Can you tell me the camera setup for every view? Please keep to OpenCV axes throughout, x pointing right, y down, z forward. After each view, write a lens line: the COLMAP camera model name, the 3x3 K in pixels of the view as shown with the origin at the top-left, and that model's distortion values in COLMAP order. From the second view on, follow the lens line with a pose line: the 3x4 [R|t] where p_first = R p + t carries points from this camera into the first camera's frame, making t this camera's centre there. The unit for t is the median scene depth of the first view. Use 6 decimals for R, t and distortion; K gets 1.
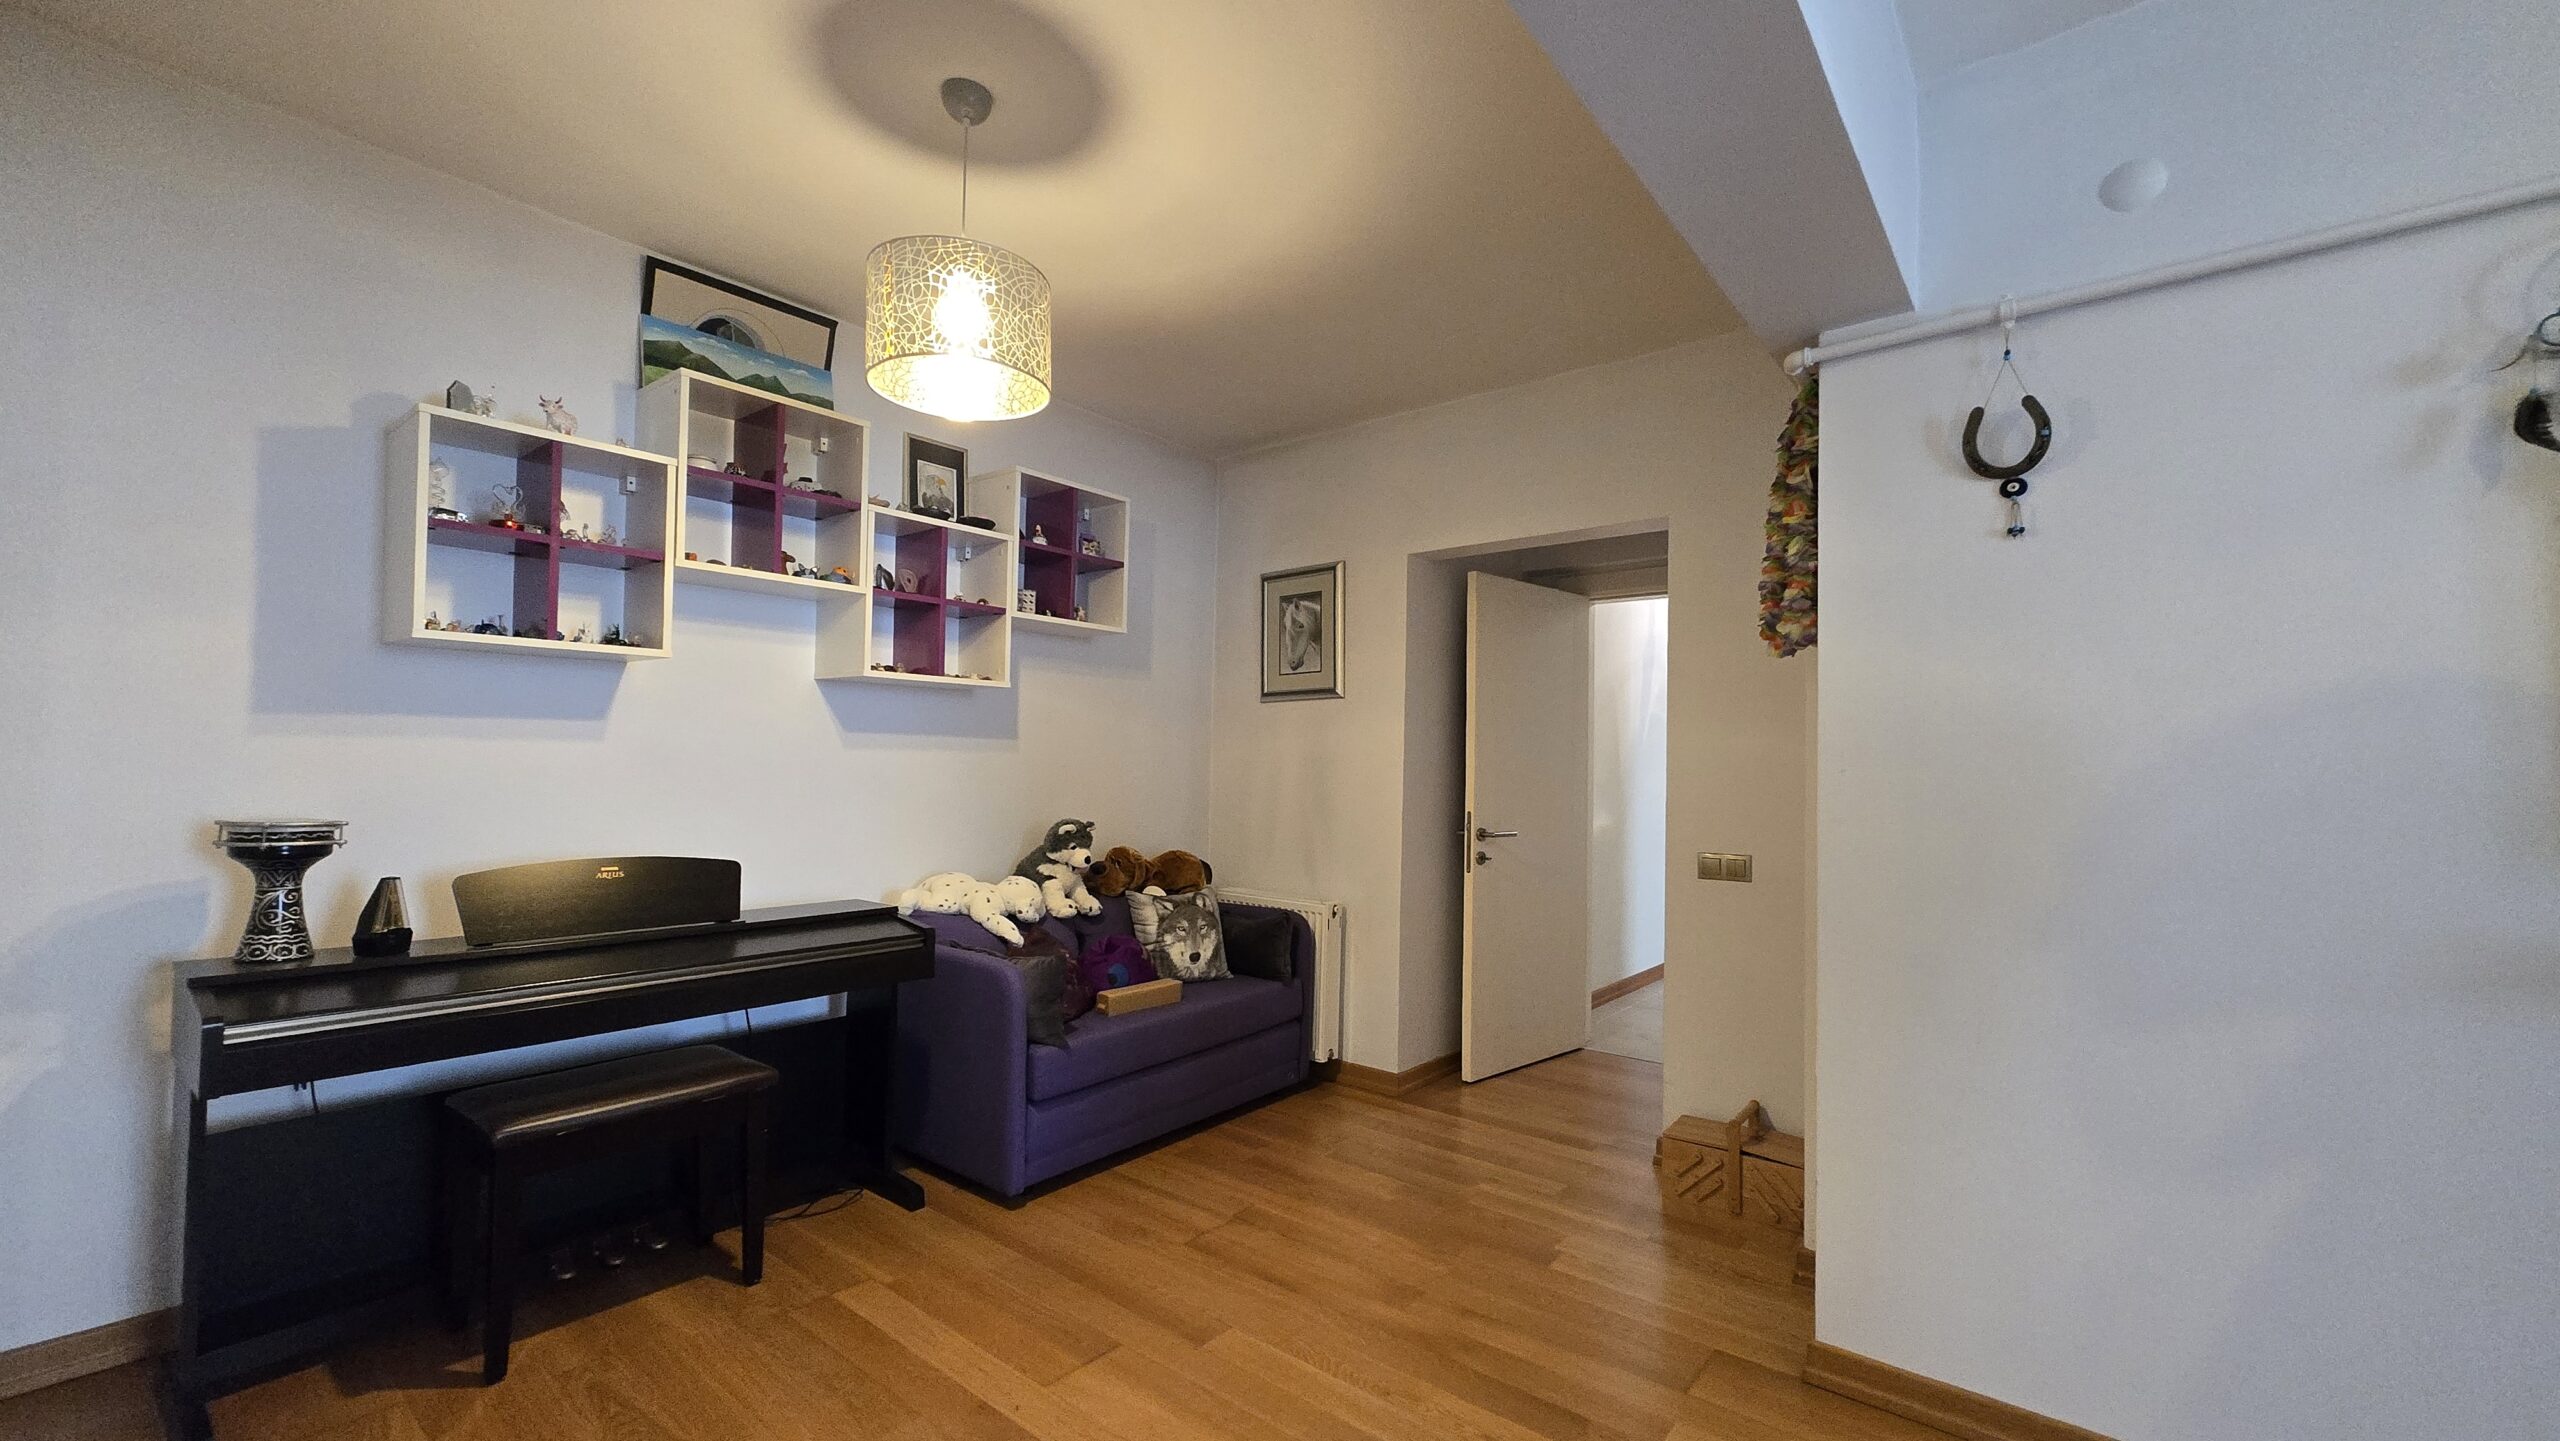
lens RADIAL K [[1003.9, 0, 1285.2], [0, 1003.9, 736.4], [0, 0, 1]] dist [-0.009086, -0.000104]
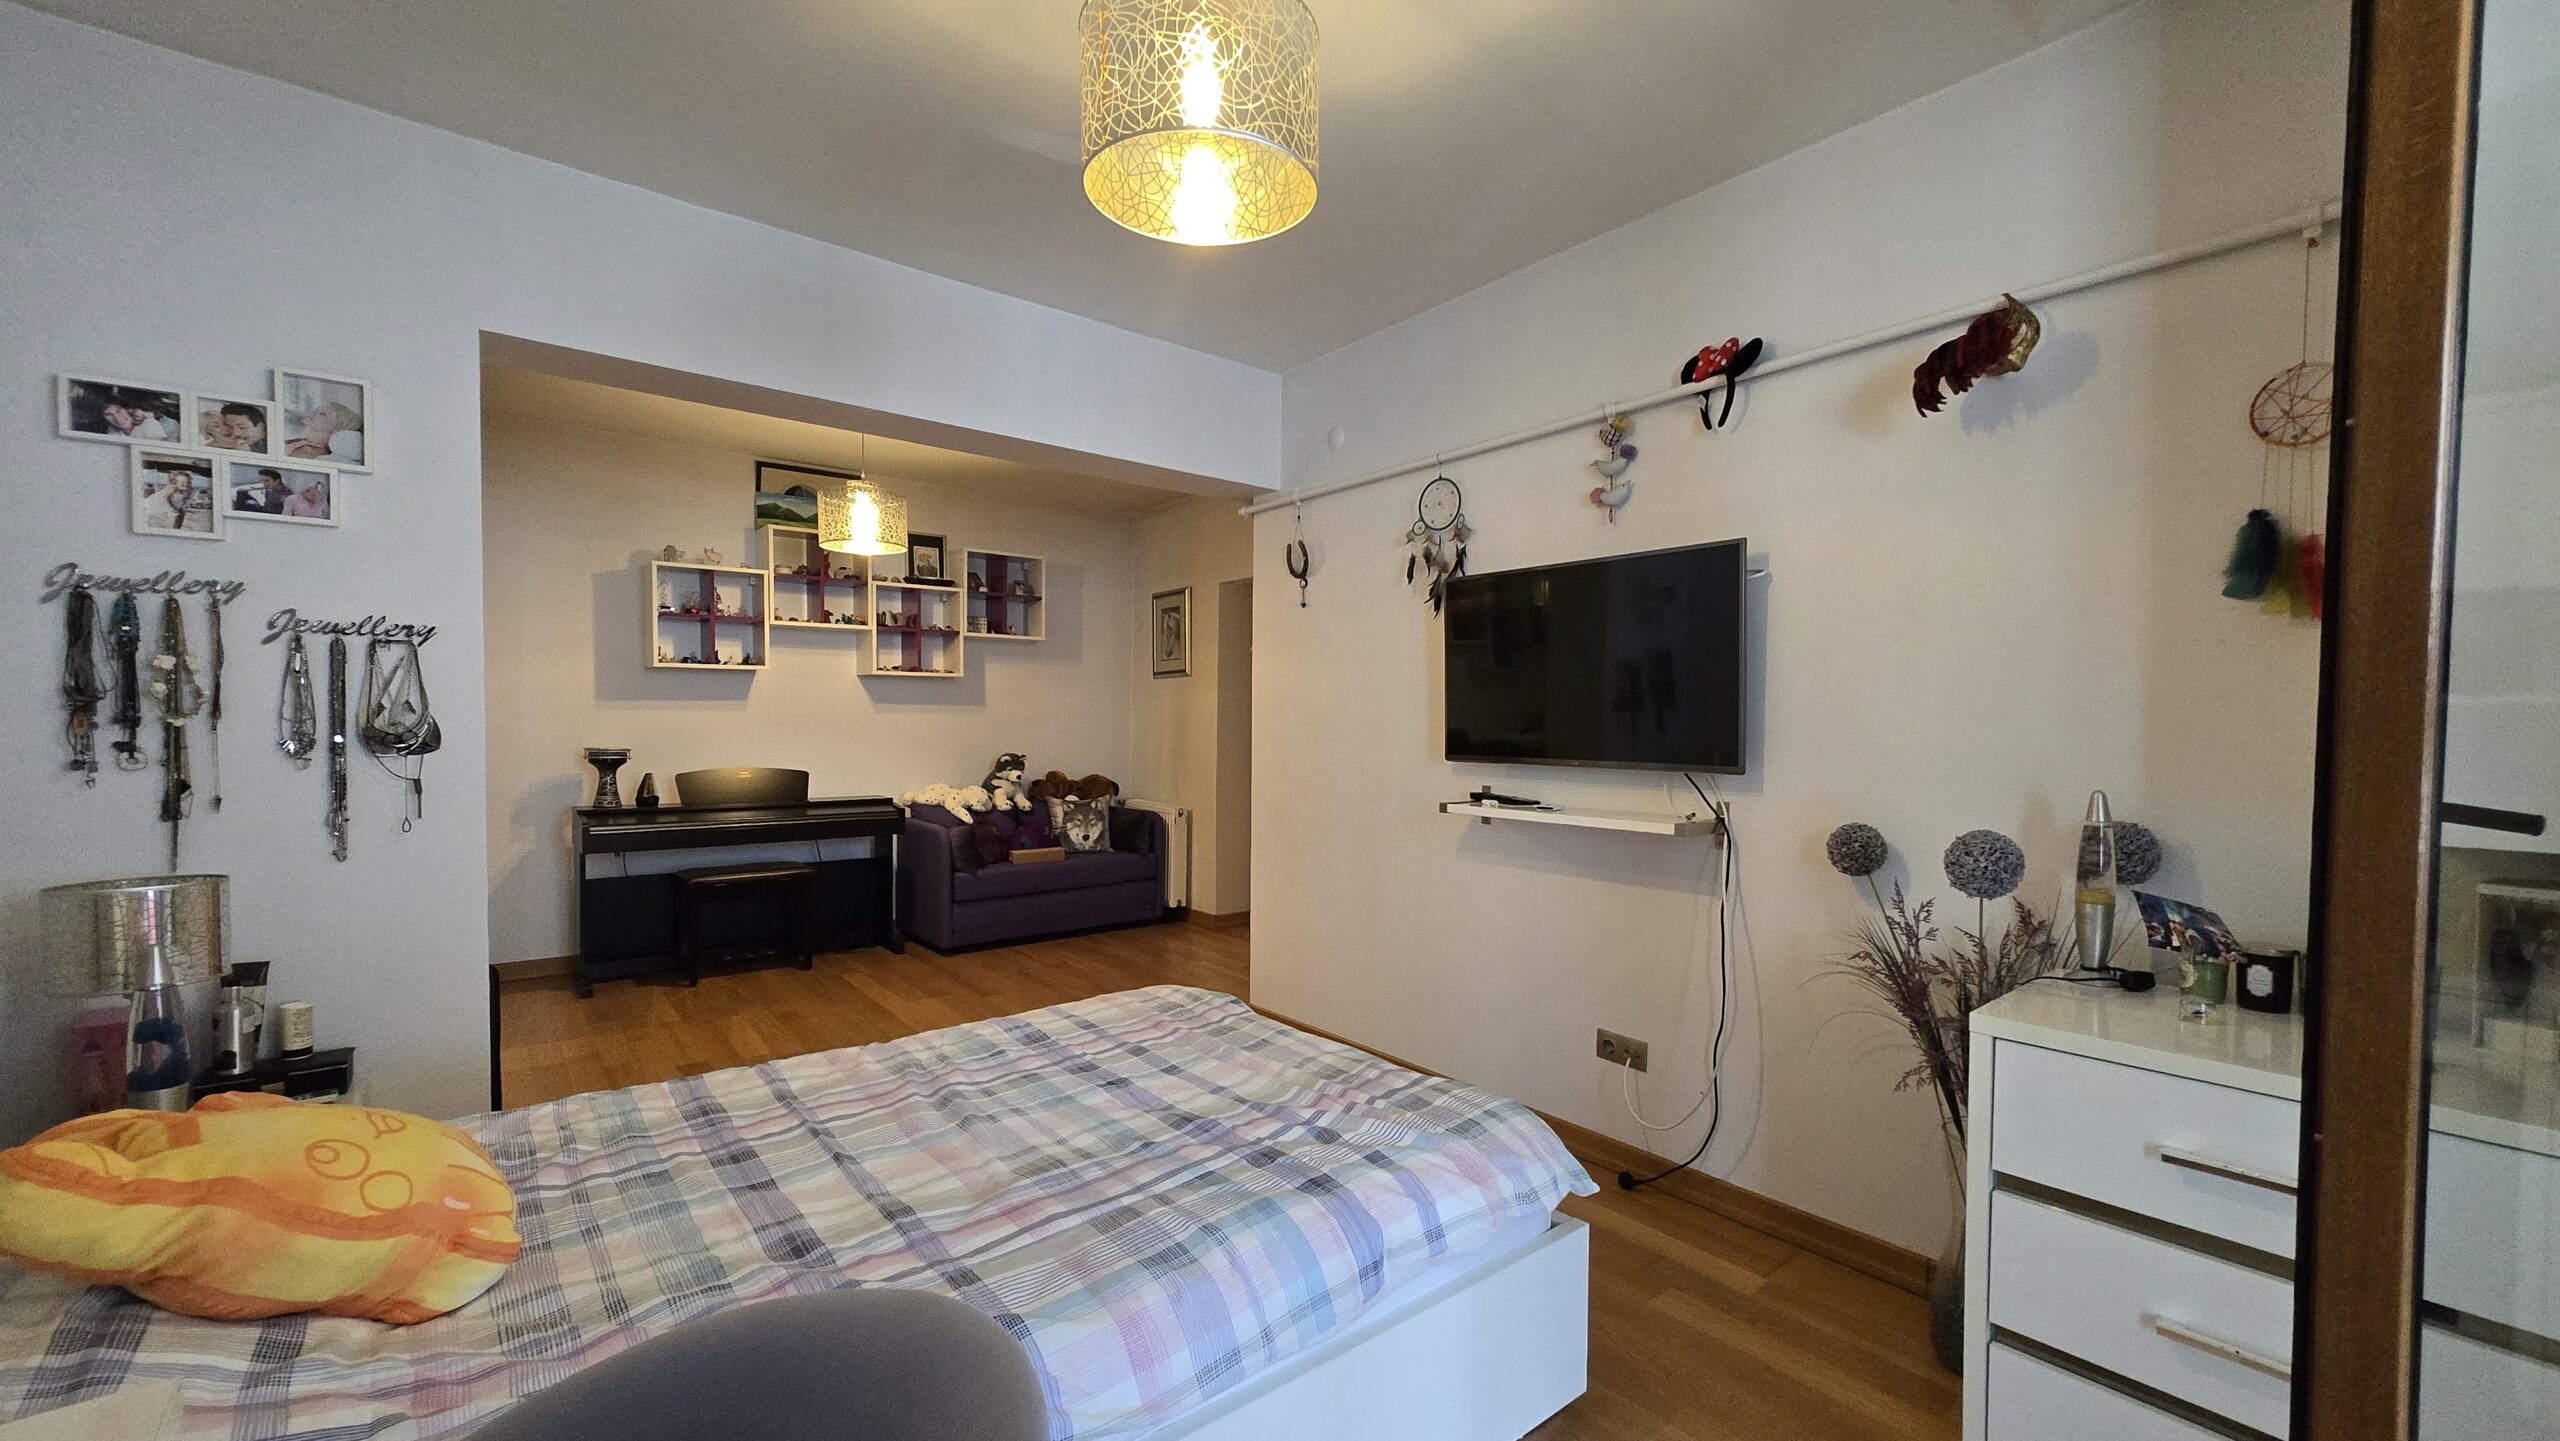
lens RADIAL K [[1003.9, 0, 1278.8], [0, 1003.9, 734.8], [0, 0, 1]] dist [-0.009086, -0.000104]
pose [[0.976915, -0.004495, -0.213580, 0.735461], [0.014329, 0.998906, 0.044514, -0.020629], [0.213147, -0.046547, 0.975911, -0.680132]]
